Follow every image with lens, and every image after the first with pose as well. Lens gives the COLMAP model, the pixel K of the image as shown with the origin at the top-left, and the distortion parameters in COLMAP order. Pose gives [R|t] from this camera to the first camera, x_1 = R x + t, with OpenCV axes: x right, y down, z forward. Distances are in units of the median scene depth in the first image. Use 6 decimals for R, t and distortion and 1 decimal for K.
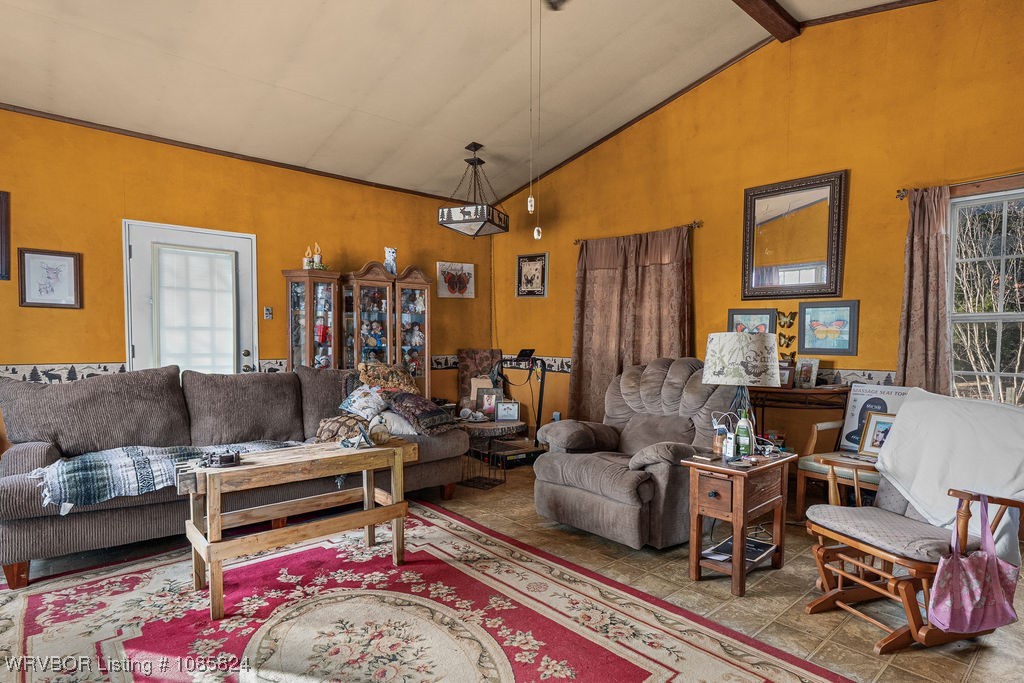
lens RADIAL K [[547.8, 0, 512.5], [0, 547.8, 342.6], [0, 0, 1]] dist [0.000199, -0.000056]
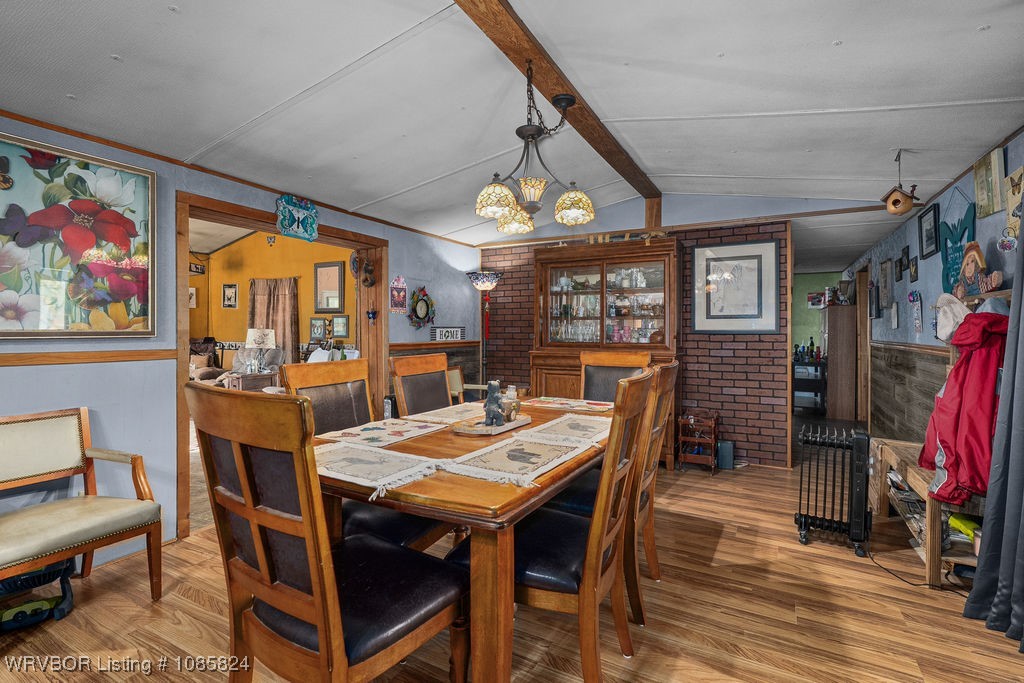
lens RADIAL K [[490.7, 0, 510.7], [0, 490.7, 334.6], [0, 0, 1]] dist [0.000395, 0.000022]
pose [[0.943938, -0.008129, 0.330023, 0.440140], [0.007794, 0.999967, 0.002337, 0.006495], [-0.330031, 0.000366, 0.943970, -0.951550]]
